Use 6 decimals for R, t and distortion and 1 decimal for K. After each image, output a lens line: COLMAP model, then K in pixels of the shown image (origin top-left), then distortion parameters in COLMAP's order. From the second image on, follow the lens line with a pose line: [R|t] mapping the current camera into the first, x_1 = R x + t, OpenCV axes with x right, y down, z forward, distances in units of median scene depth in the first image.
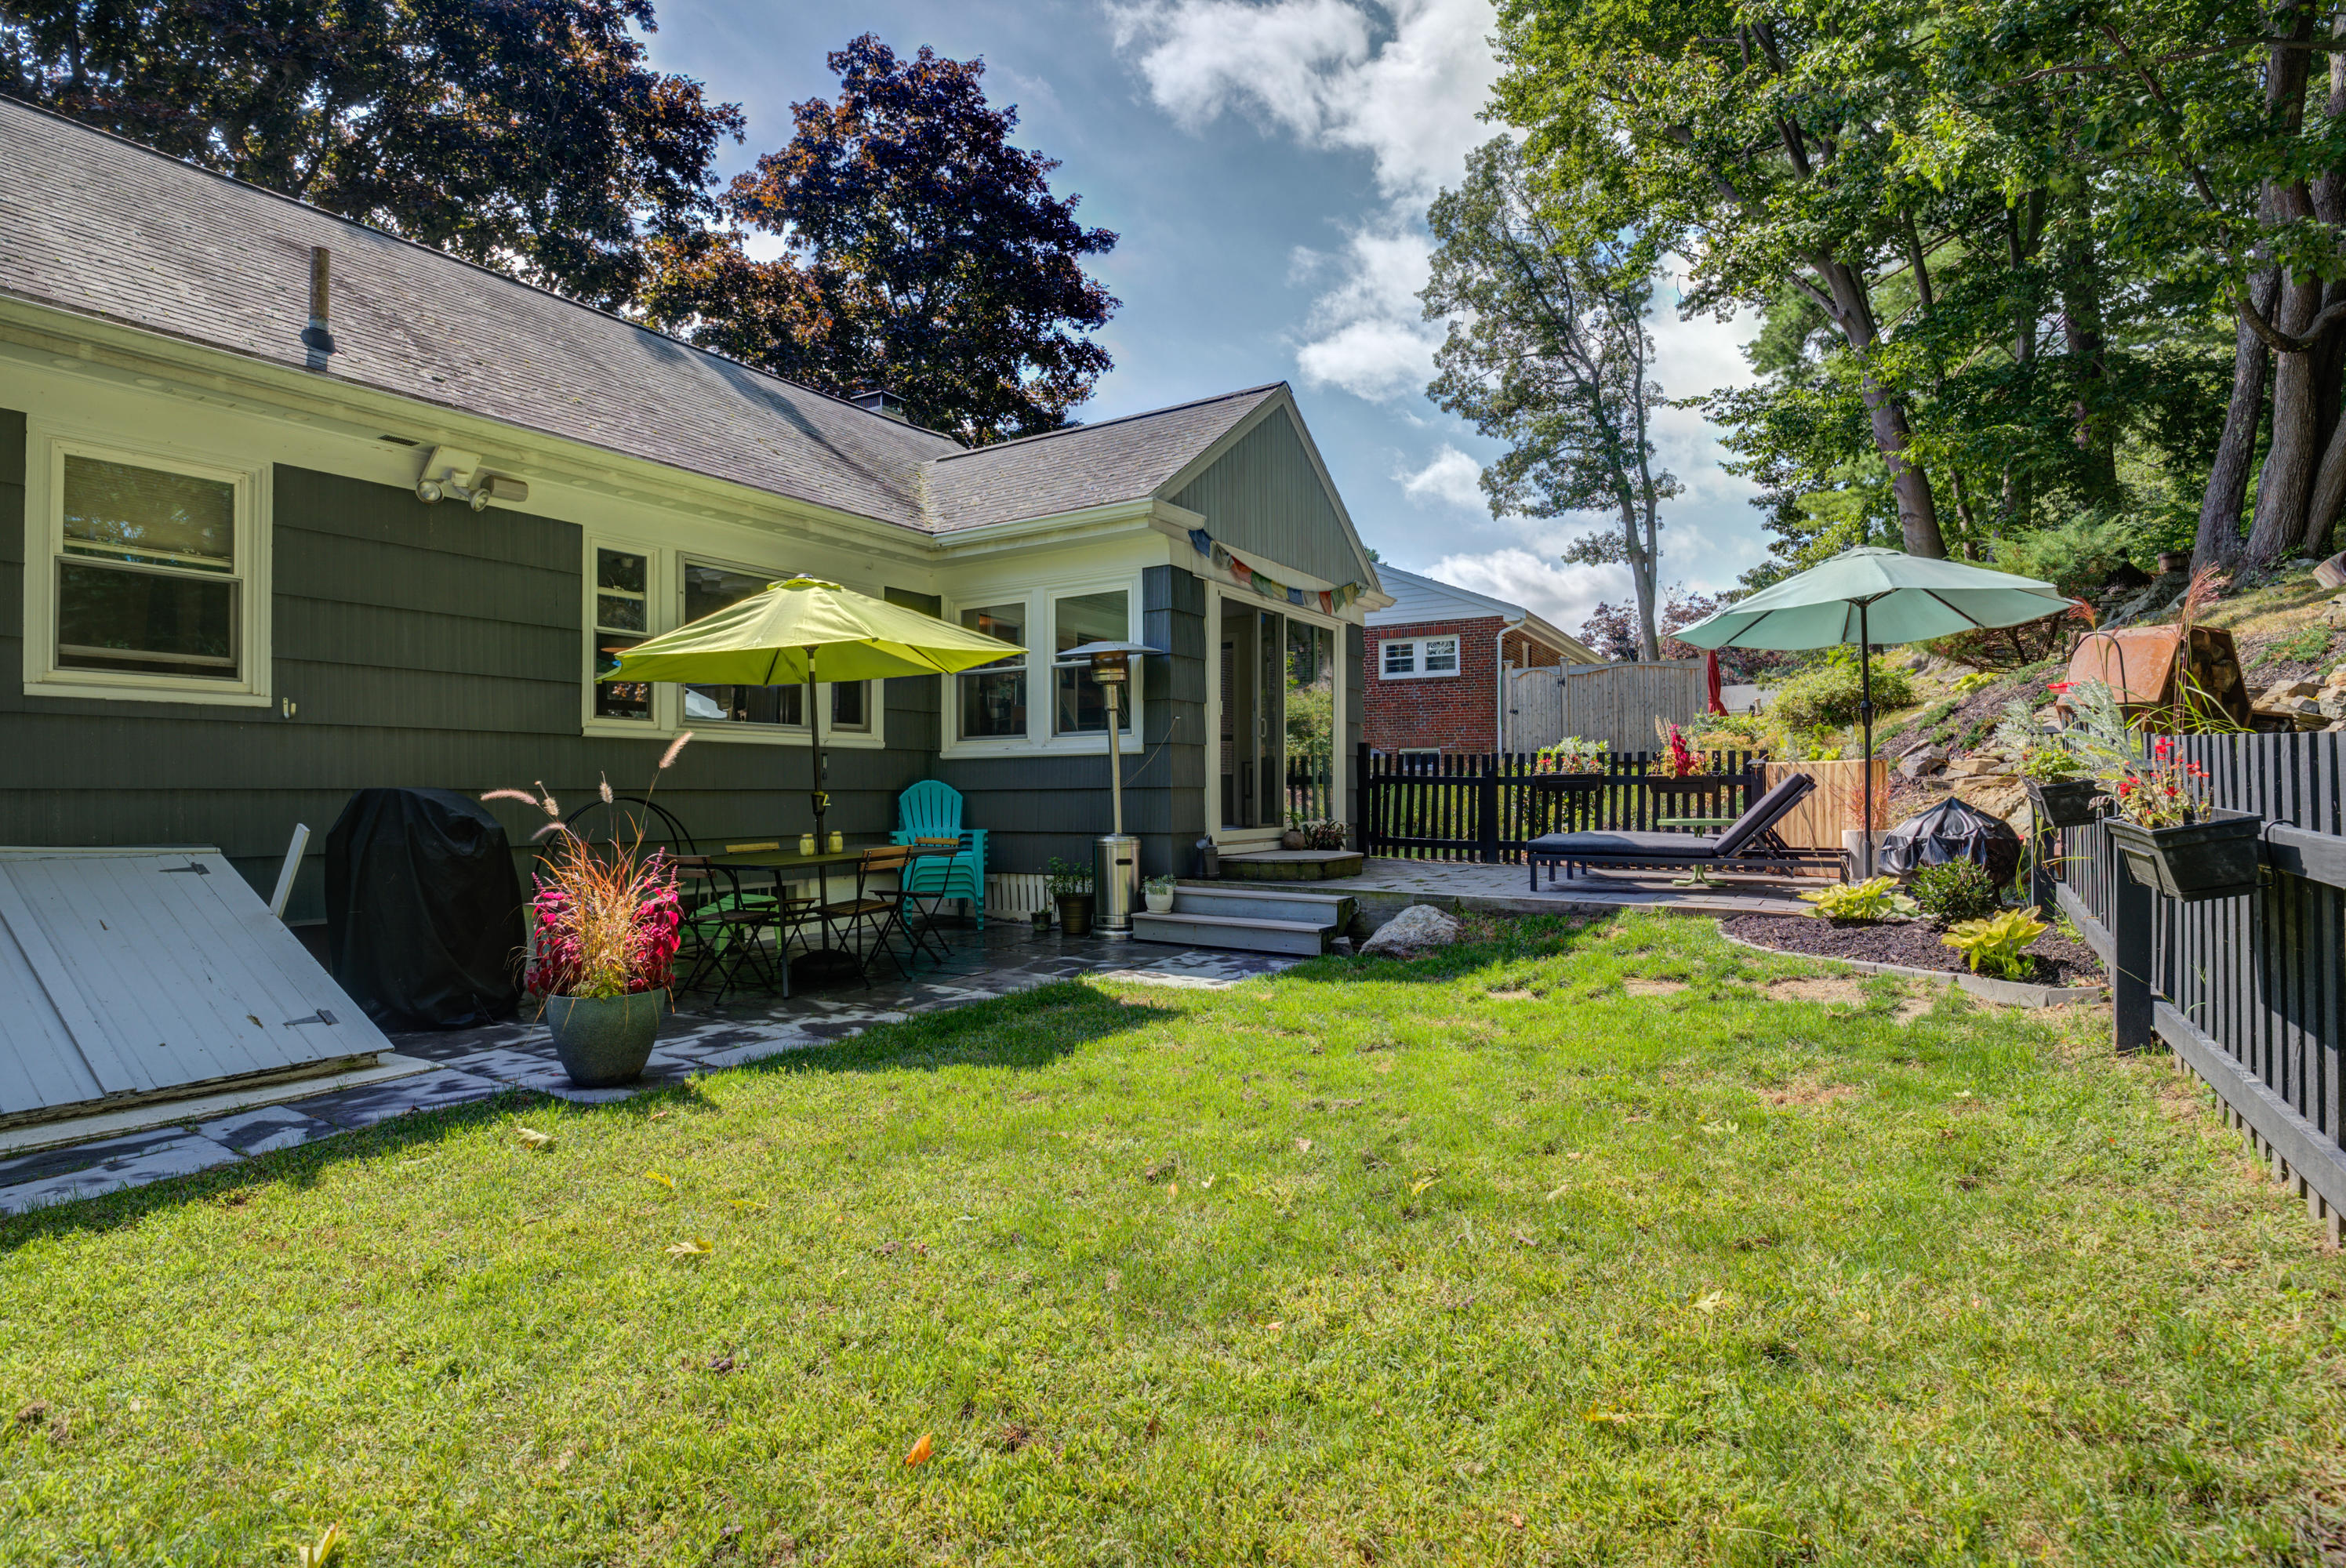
lens RADIAL K [[1166.8, 0, 1178.3], [0, 1166.8, 792.2], [0, 0, 1]] dist [0.001969, -0.000194]
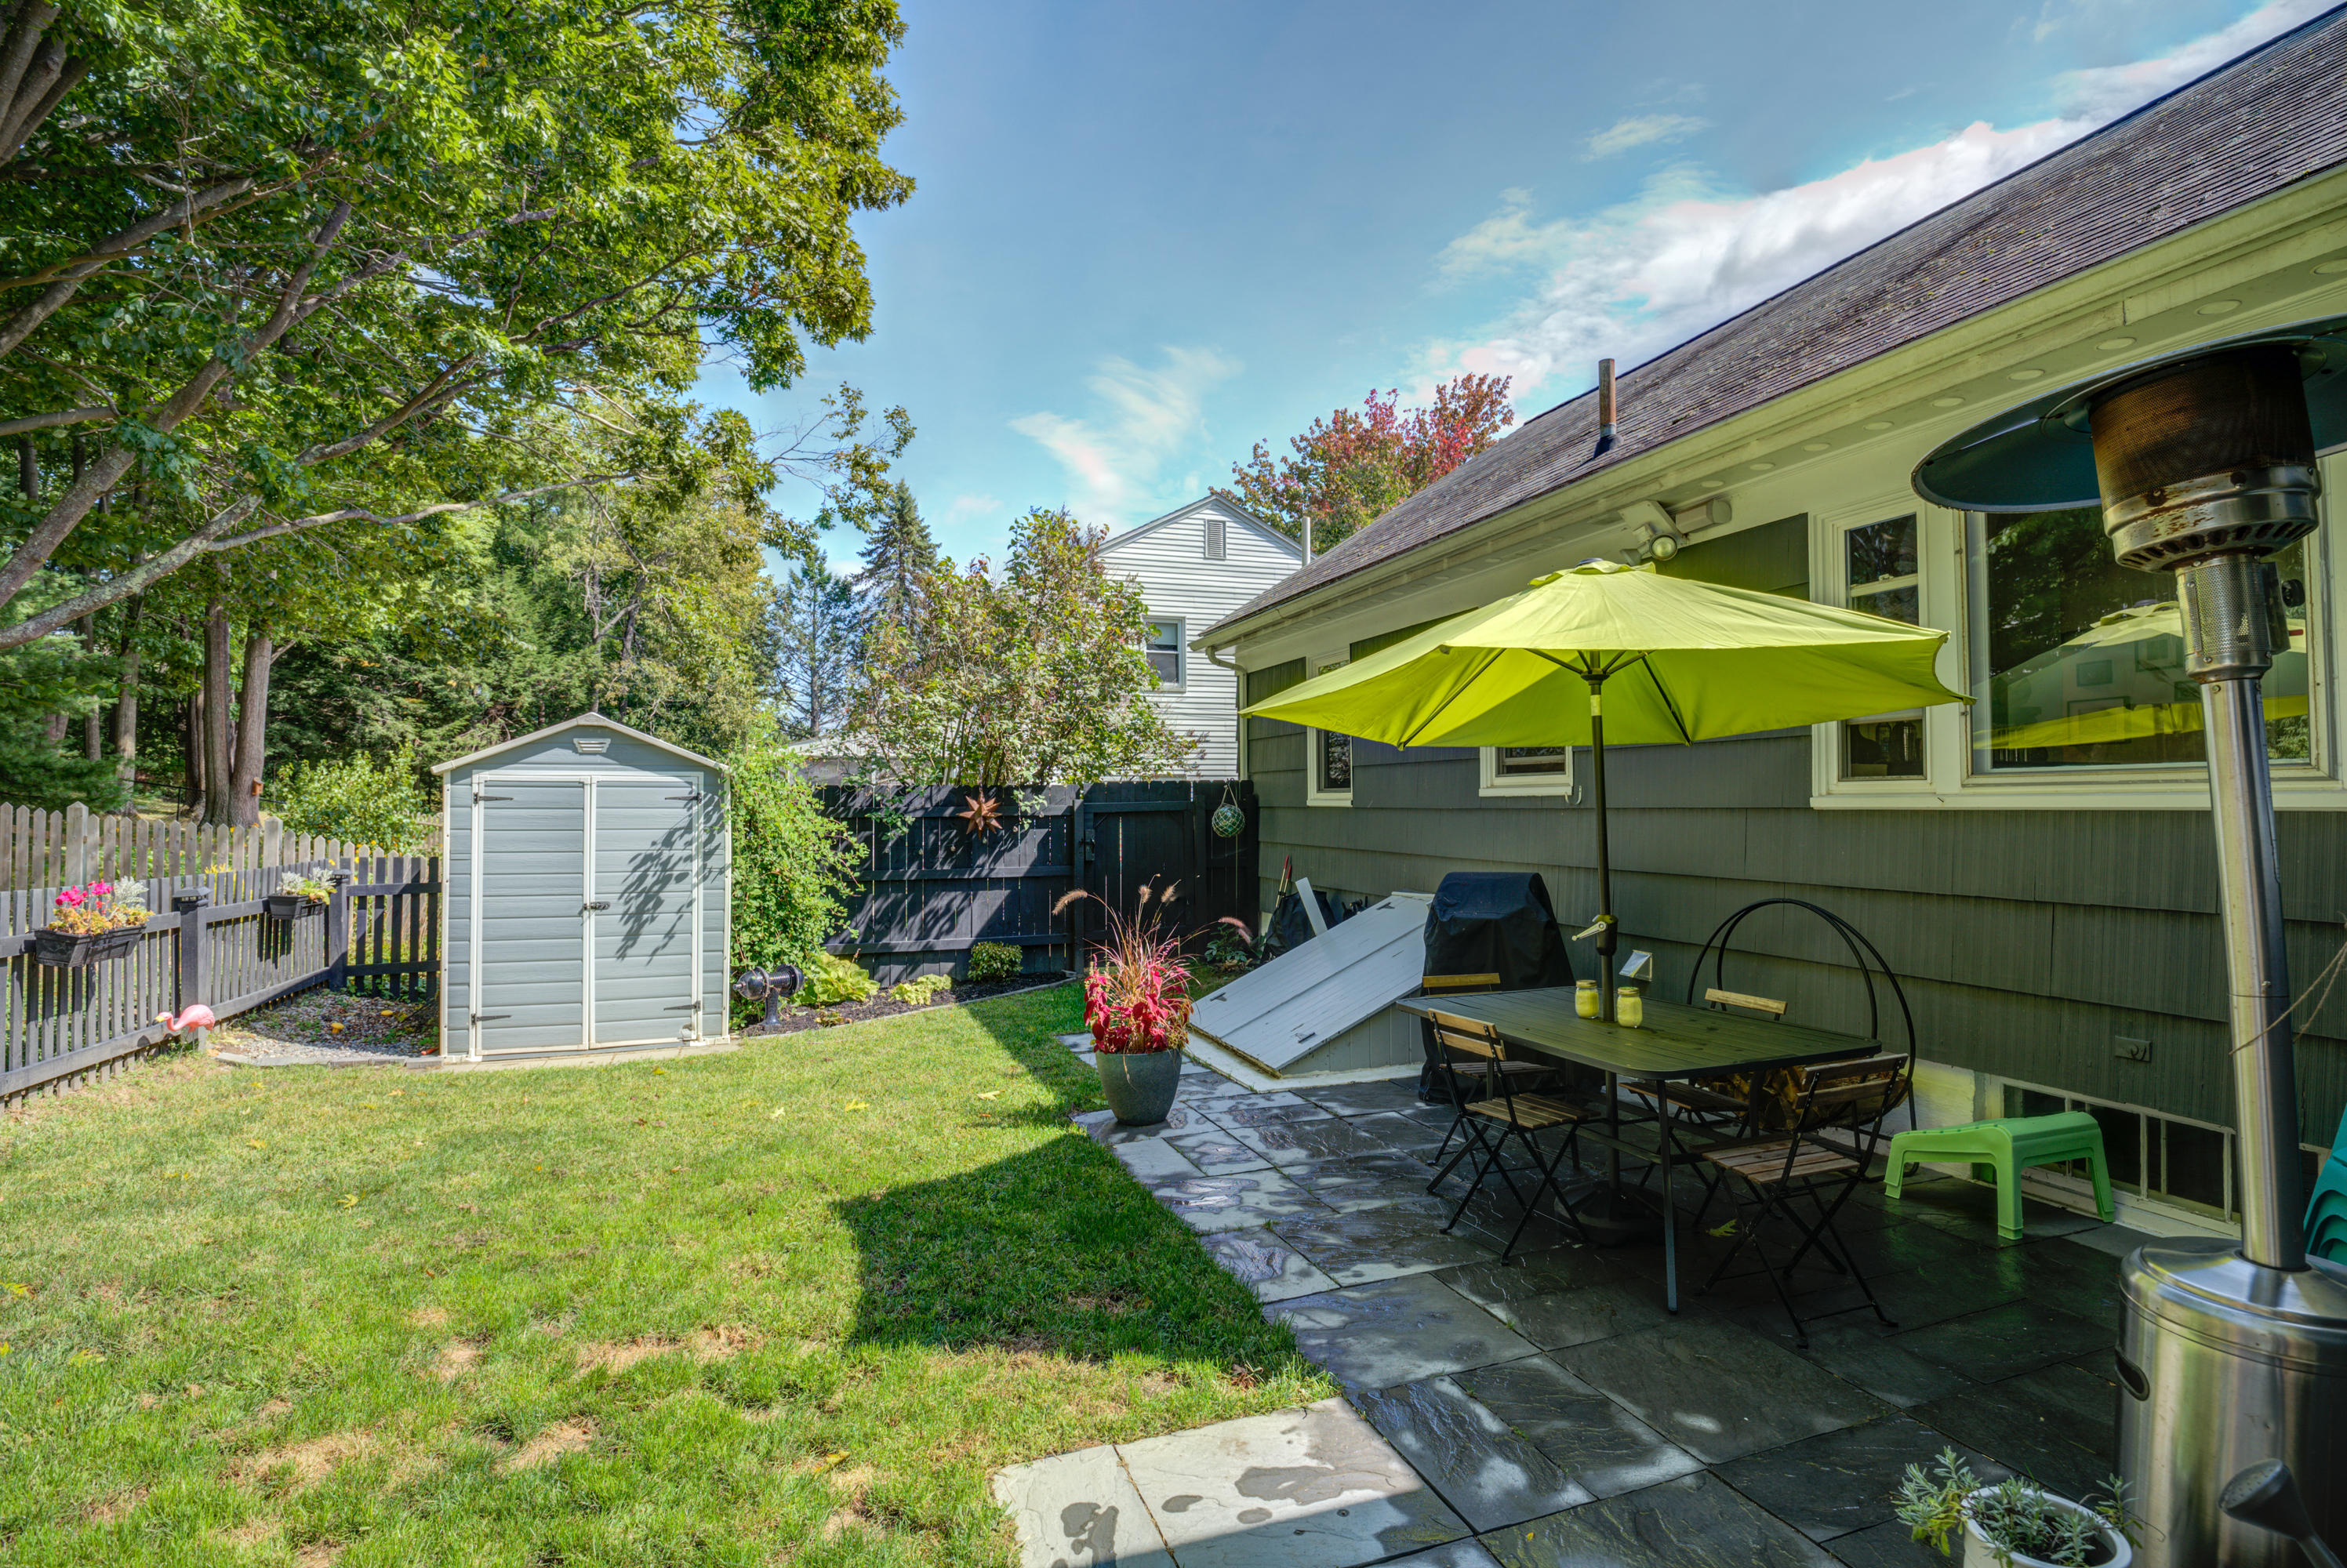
lens RADIAL K [[1147.3, 0, 1184.3], [0, 1147.3, 786.3], [0, 0, 1]] dist [-0.028272, -0.001370]
pose [[-0.643640, -0.001959, -0.765326, 0.166827], [0.010101, 0.999888, -0.011054, -0.036660], [0.765262, -0.014845, -0.643548, 0.726051]]
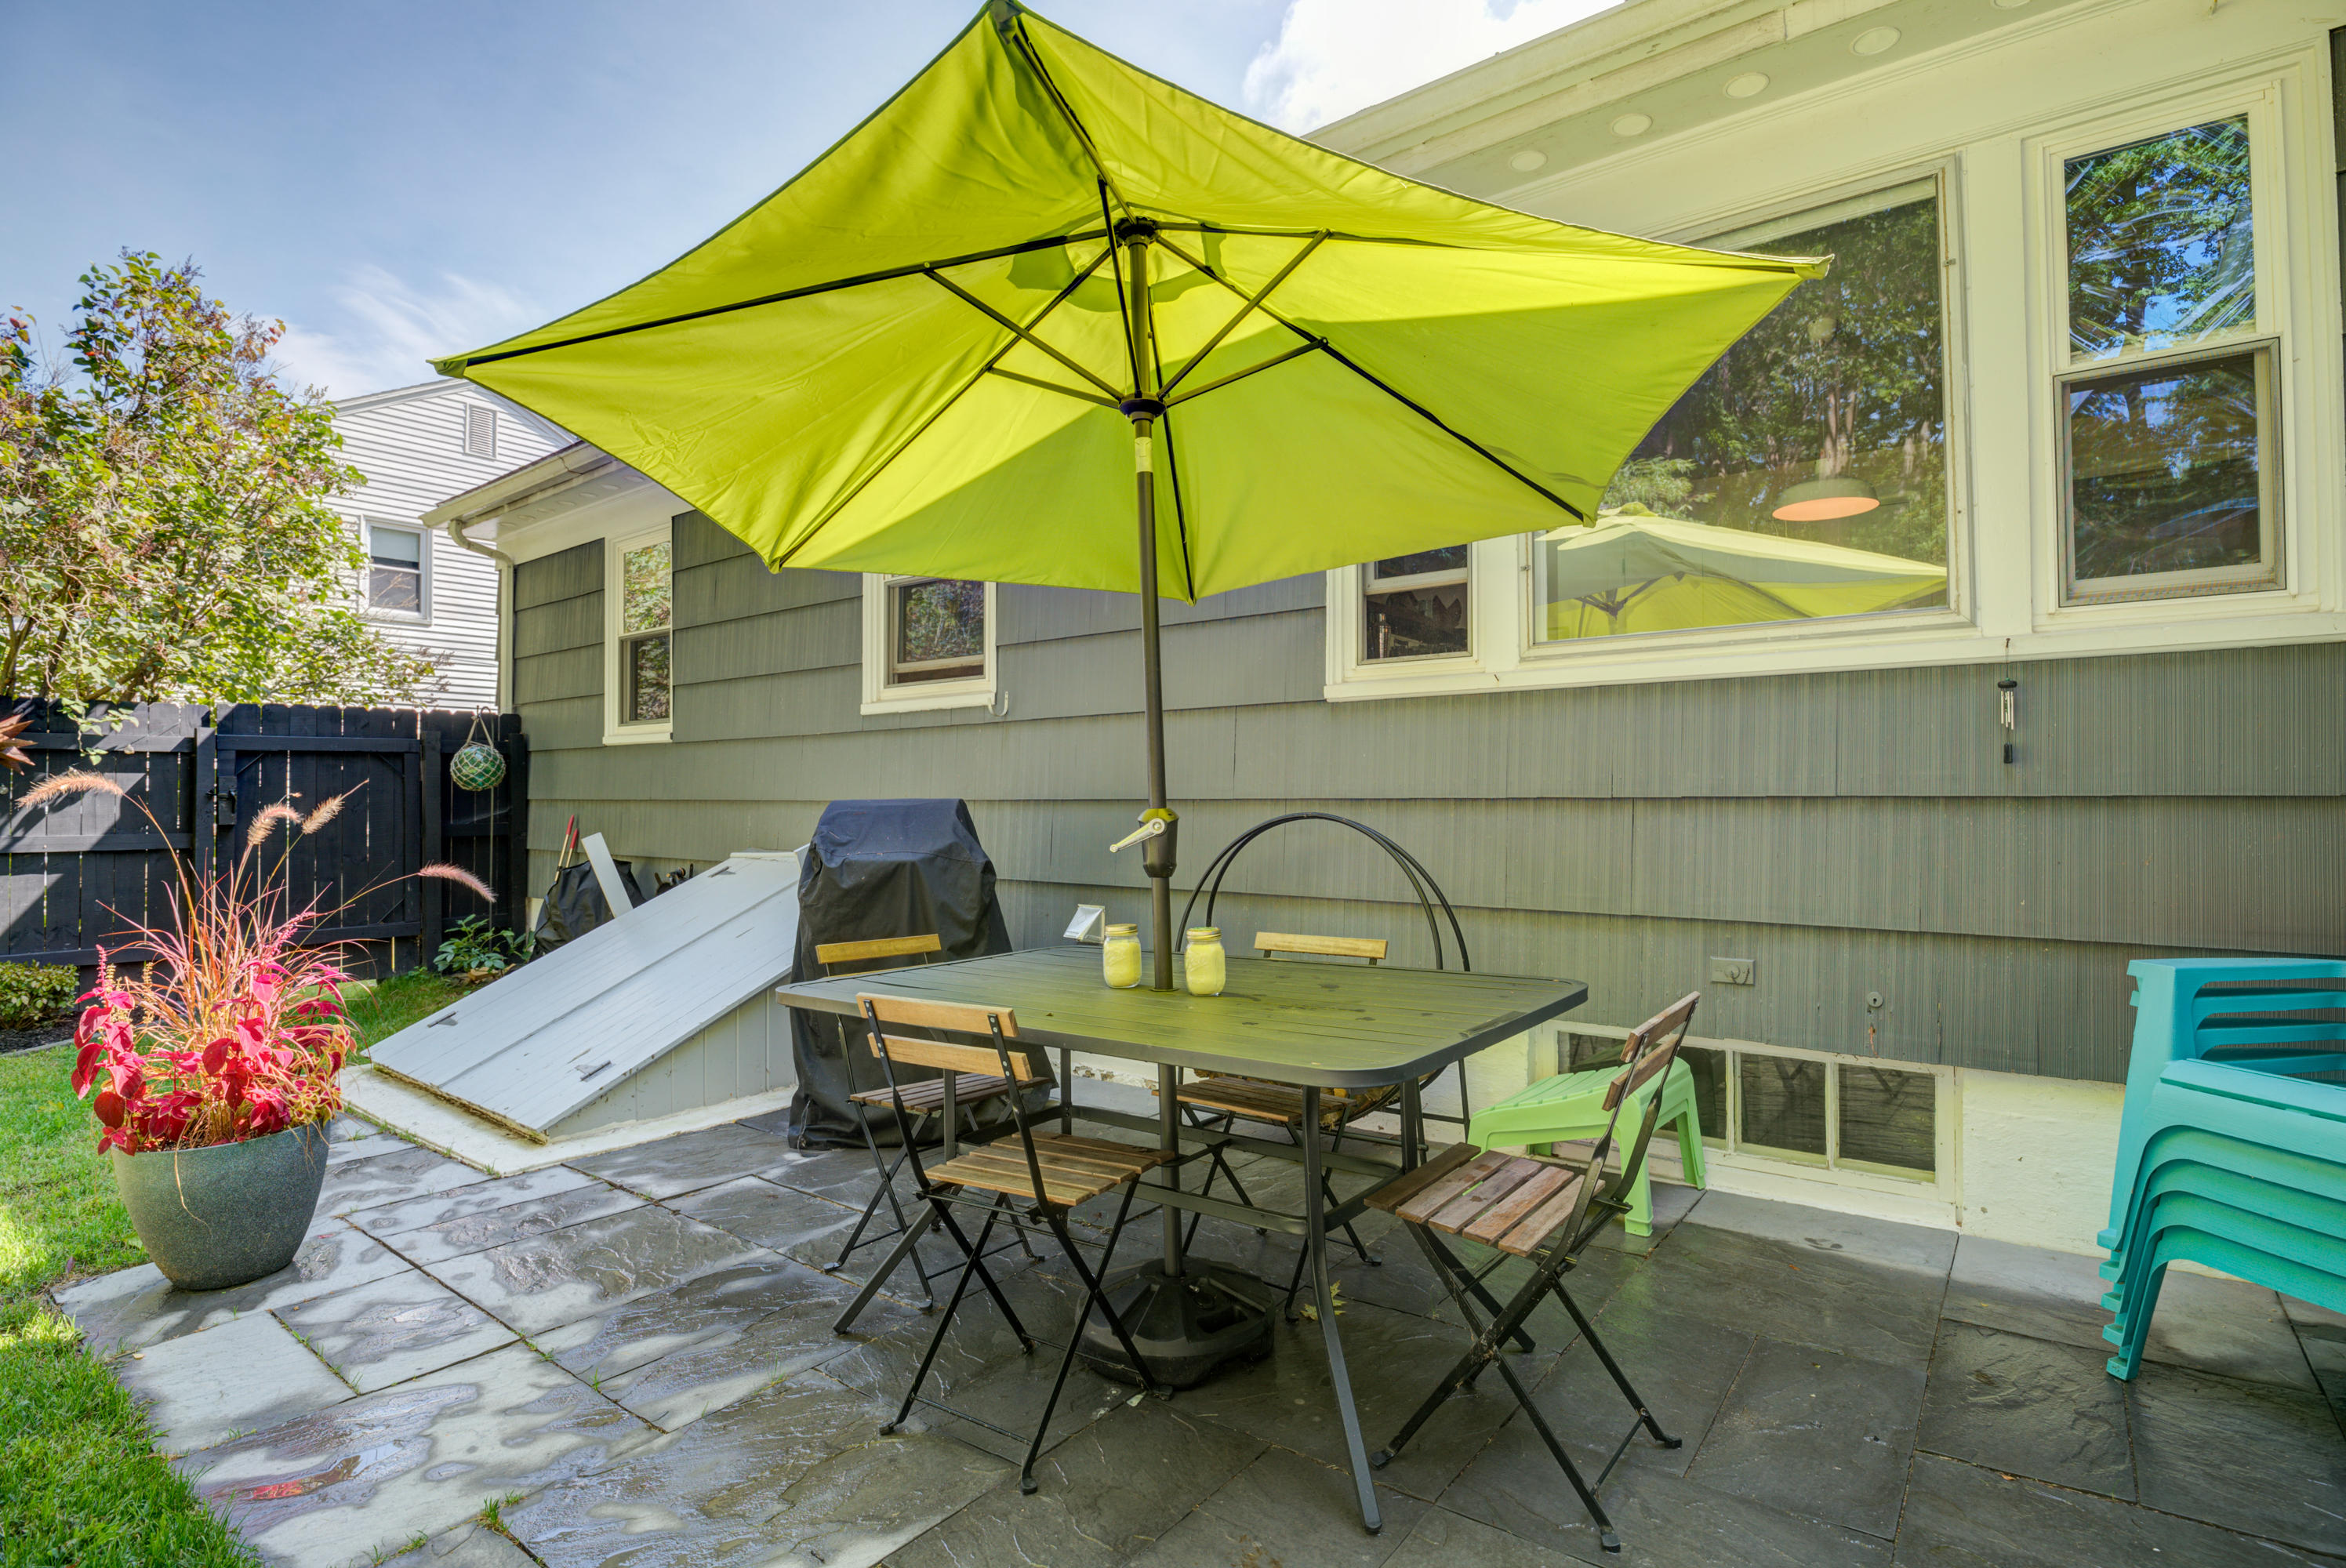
lens RADIAL K [[1146.9, 0, 1183.8], [0, 1146.9, 786.3], [0, 0, 1]] dist [-0.028272, -0.001370]
pose [[-0.122768, -0.008093, -0.992402, 0.020367], [0.002428, 0.999961, -0.008455, -0.002245], [0.992432, -0.003447, -0.122744, 0.629205]]
